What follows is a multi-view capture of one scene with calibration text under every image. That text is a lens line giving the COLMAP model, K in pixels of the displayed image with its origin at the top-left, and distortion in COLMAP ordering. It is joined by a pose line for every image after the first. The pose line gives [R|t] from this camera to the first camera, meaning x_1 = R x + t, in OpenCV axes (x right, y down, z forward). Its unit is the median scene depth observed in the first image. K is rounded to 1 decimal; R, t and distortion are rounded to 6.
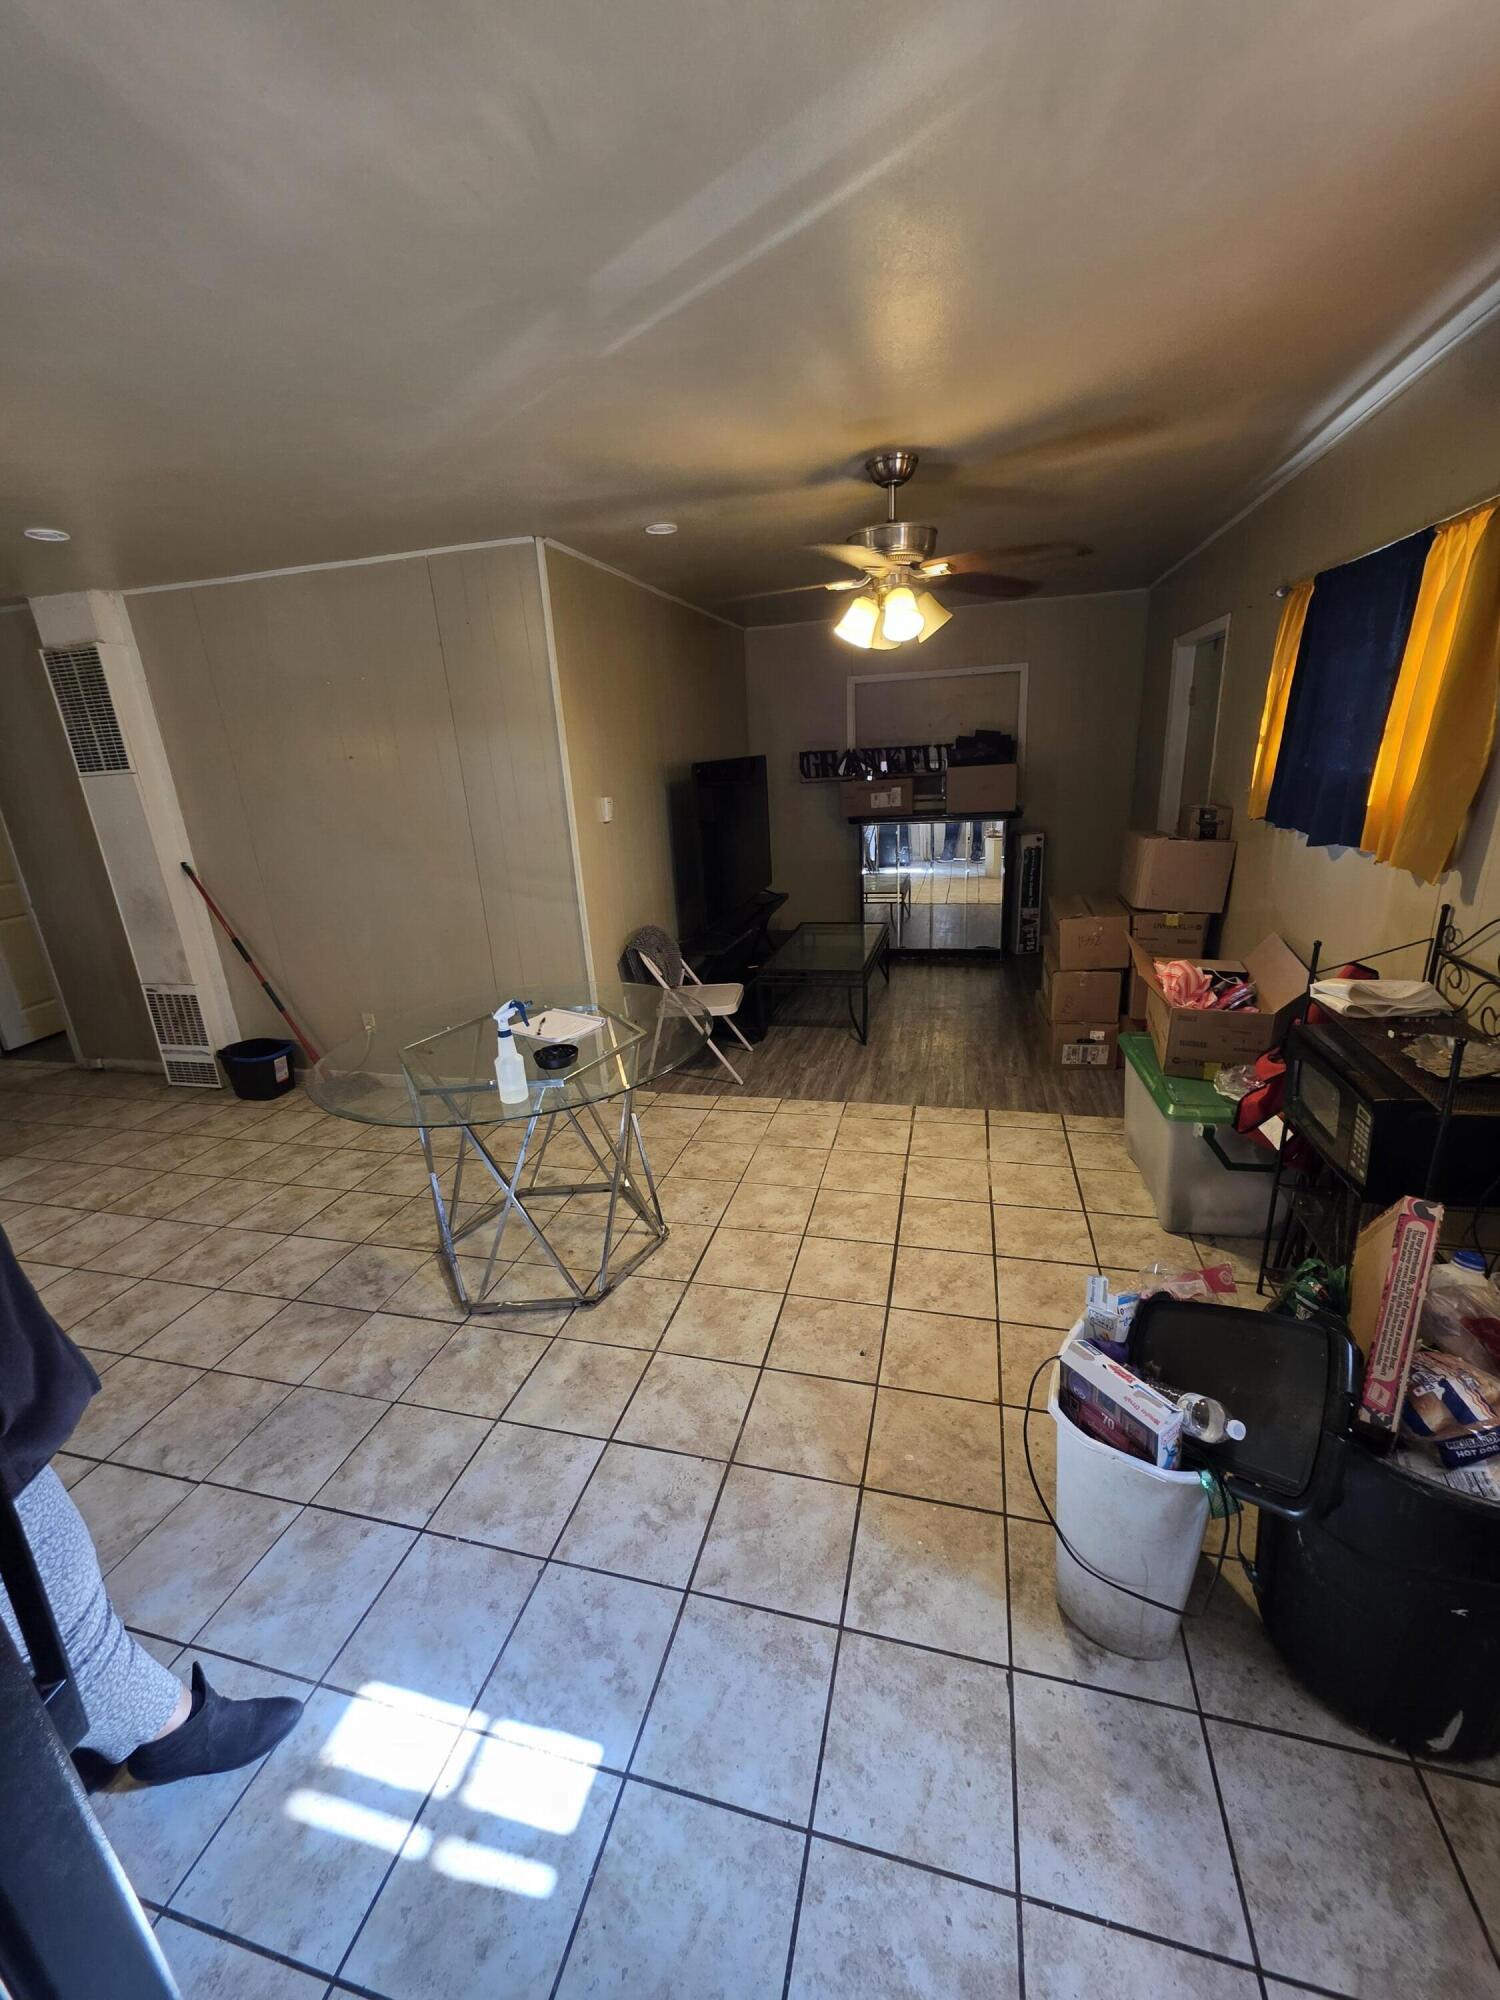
lens RADIAL K [[795.6, 0, 755.7], [0, 795.6, 997.5], [0, 0, 1]] dist [-0.001644, 0.000036]
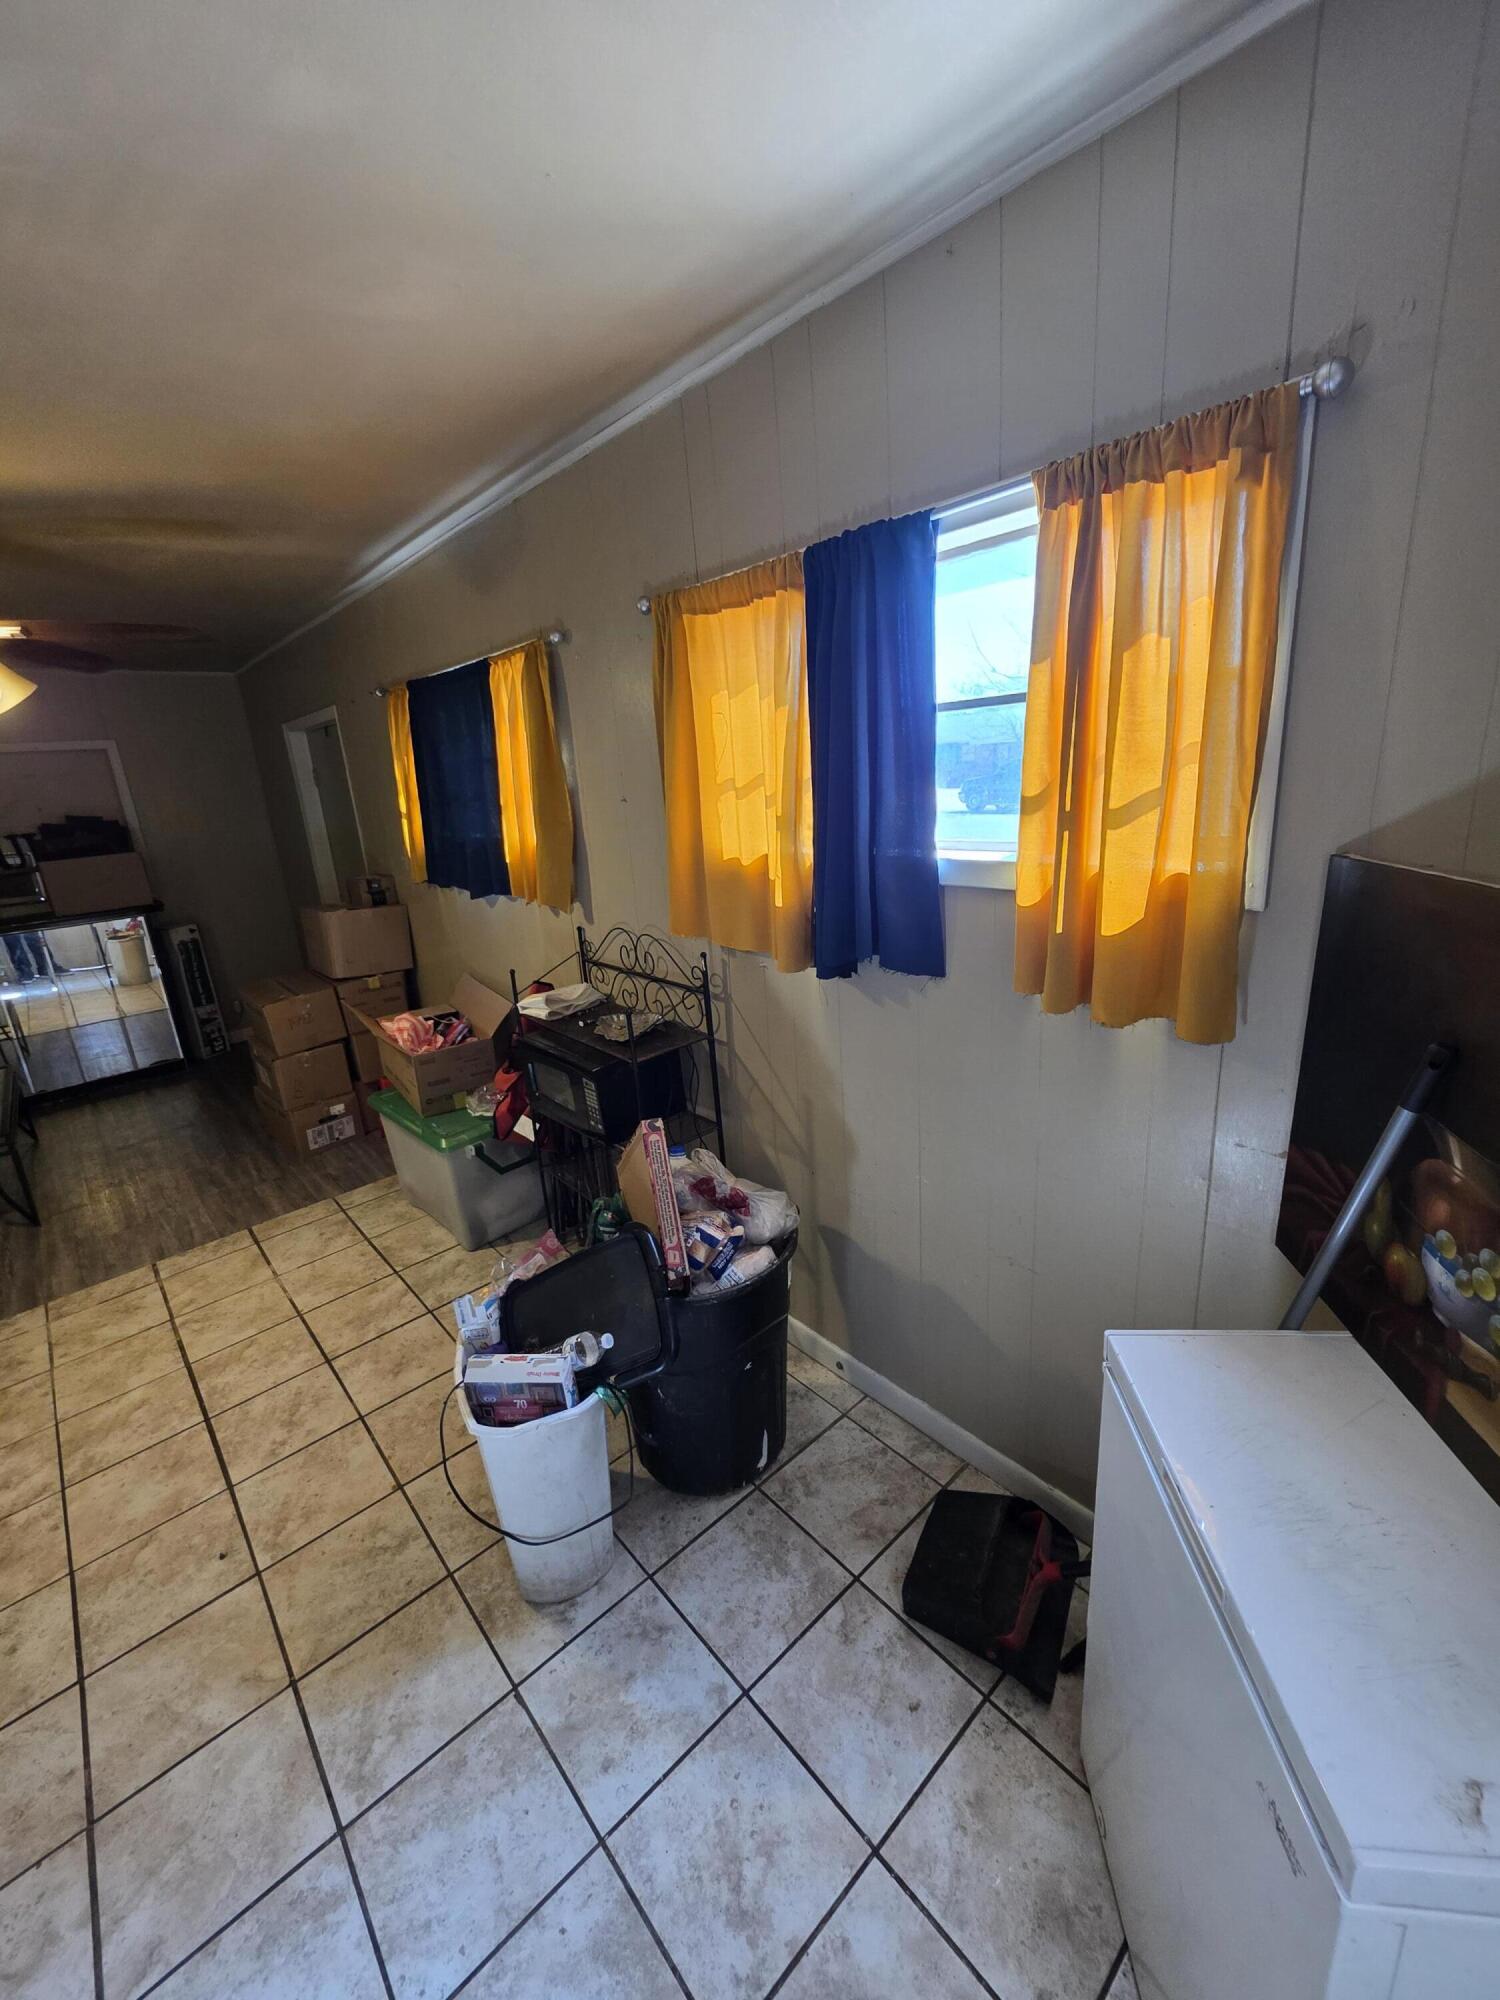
lens RADIAL K [[795.6, 0, 741.7], [0, 795.6, 996.6], [0, 0, 1]] dist [-0.001644, 0.000036]
pose [[0.555641, -0.215406, 0.803034, -0.080233], [0.288158, 0.955884, 0.057022, 0.001994], [-0.779890, 0.199717, 0.593199, -0.016148]]
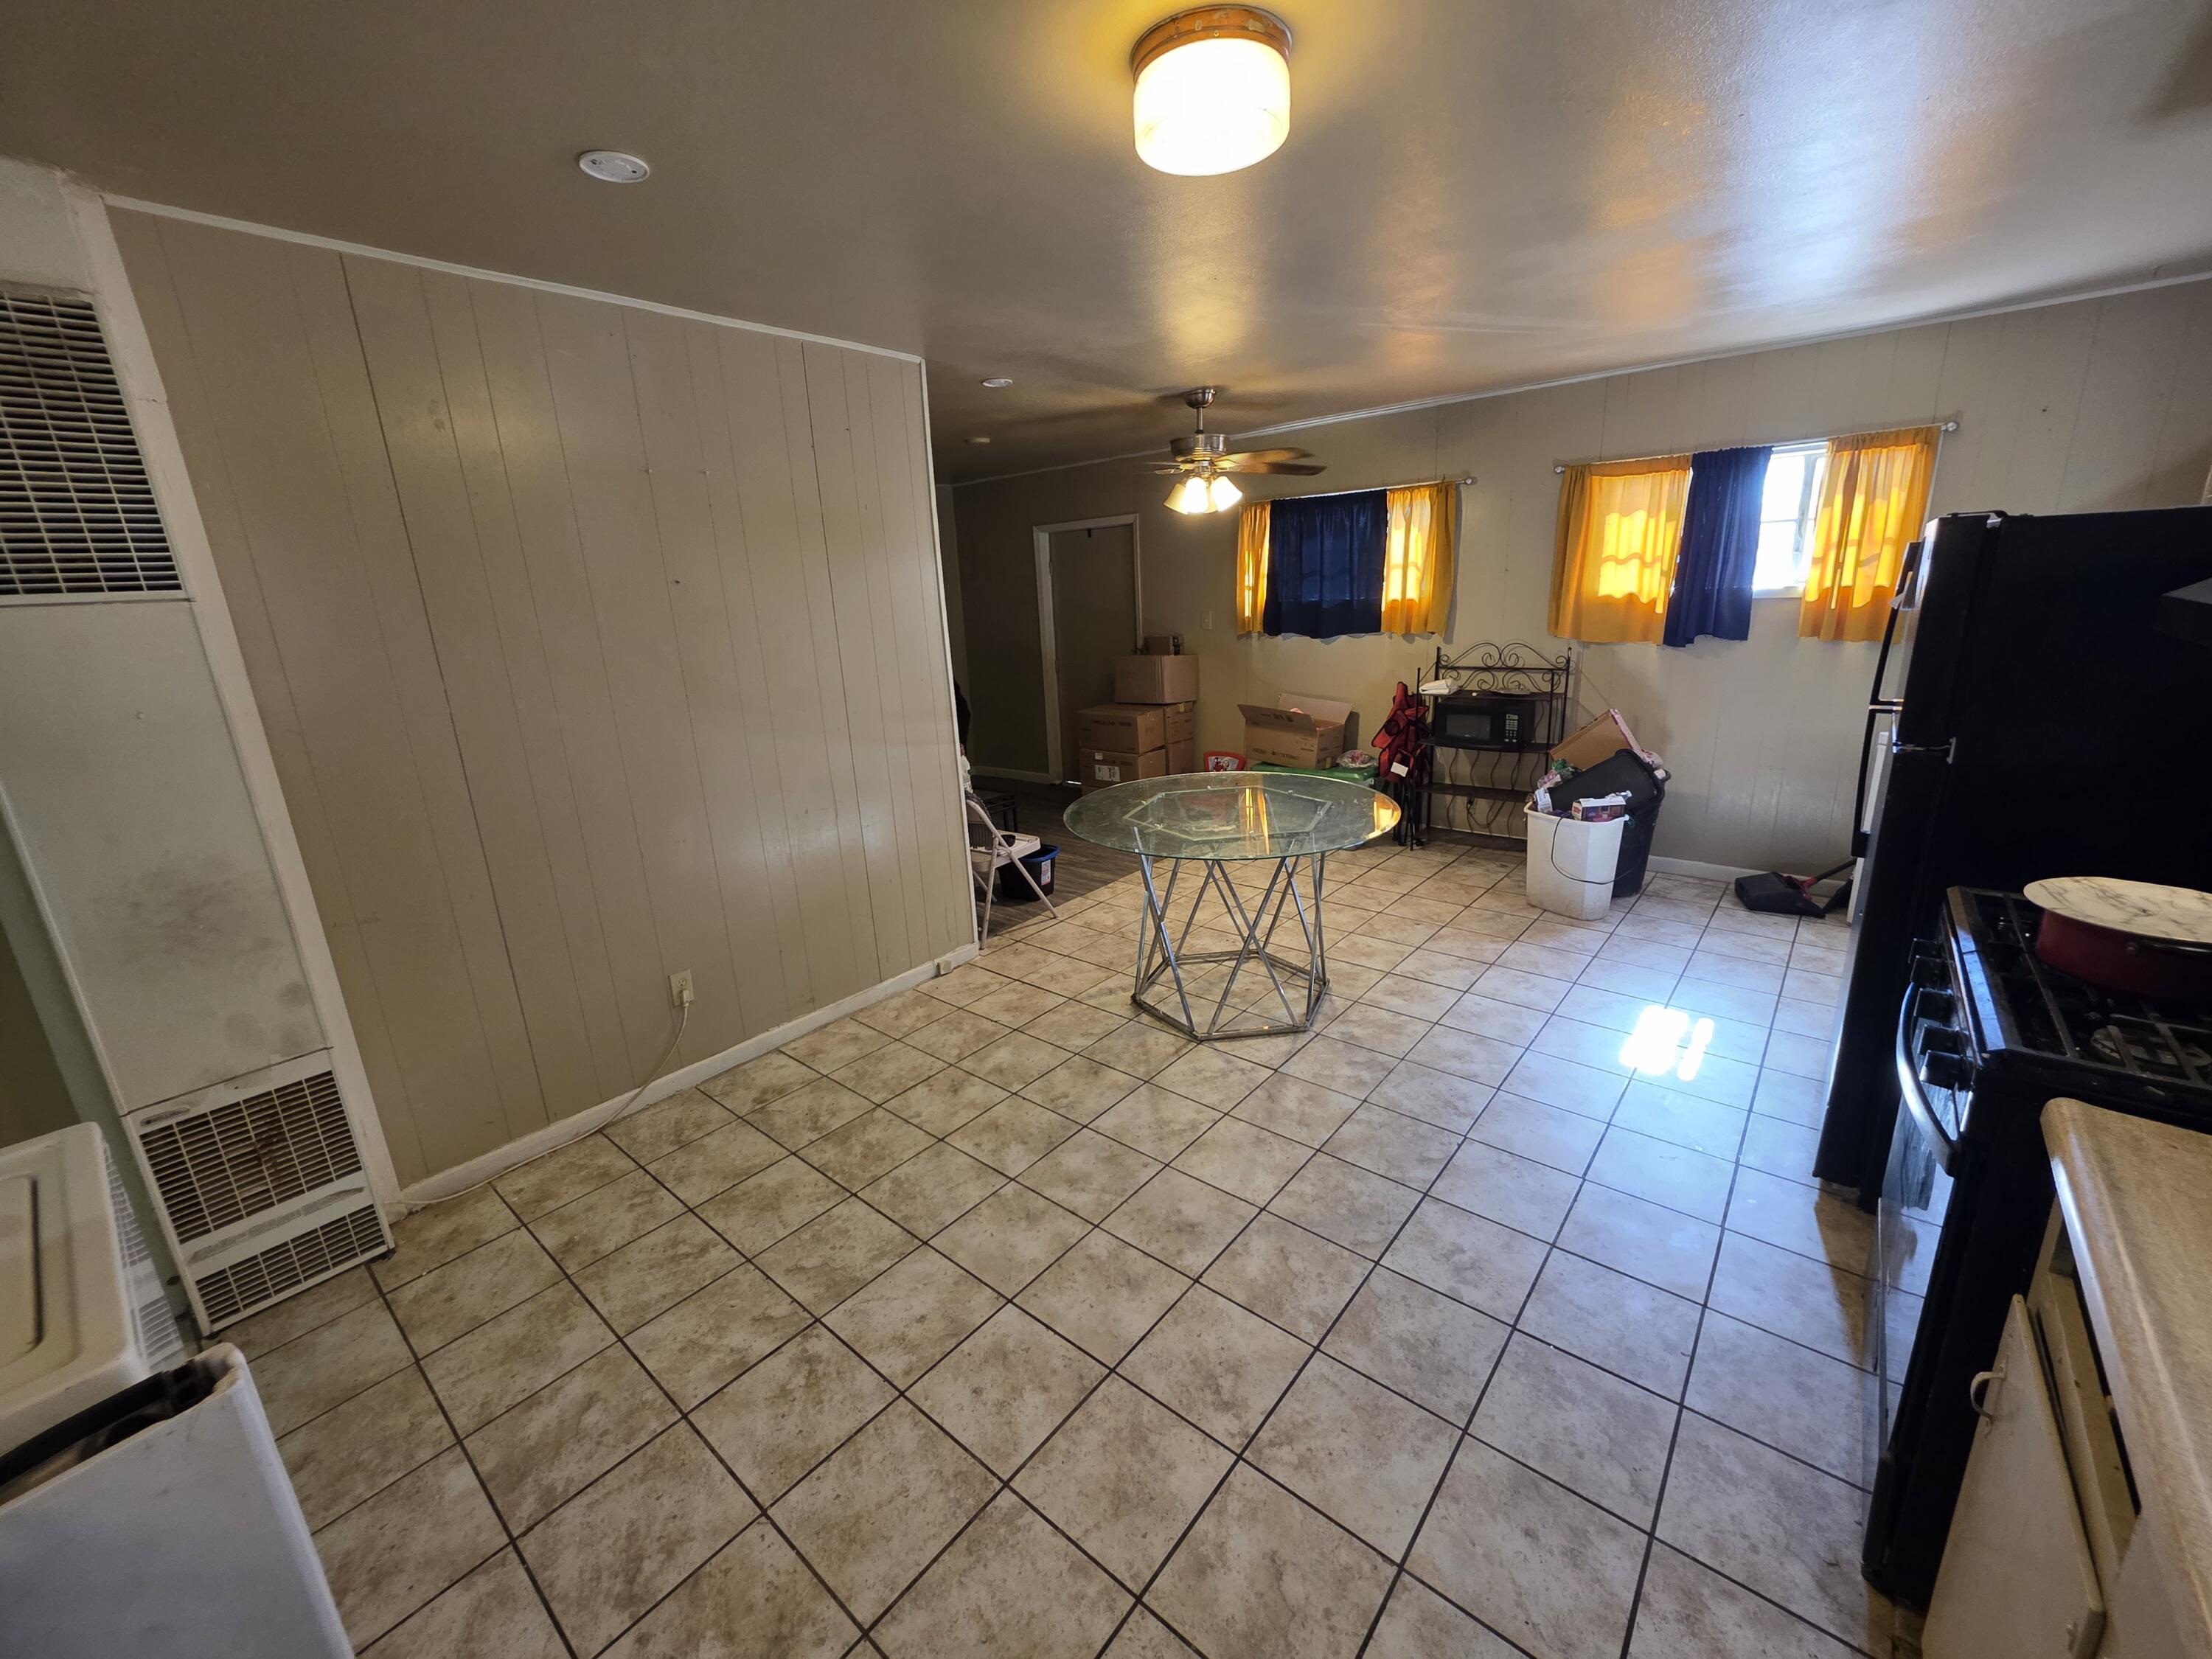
lens RADIAL K [[880.0, 0, 1106.9], [0, 880.0, 821.9], [0, 0, 1]] dist [-0.001644, 0.000036]
pose [[0.440715, -0.199357, 0.875230, -1.356812], [0.296249, 0.952699, 0.067829, -0.060818], [-0.847353, 0.229392, 0.478928, 0.485026]]
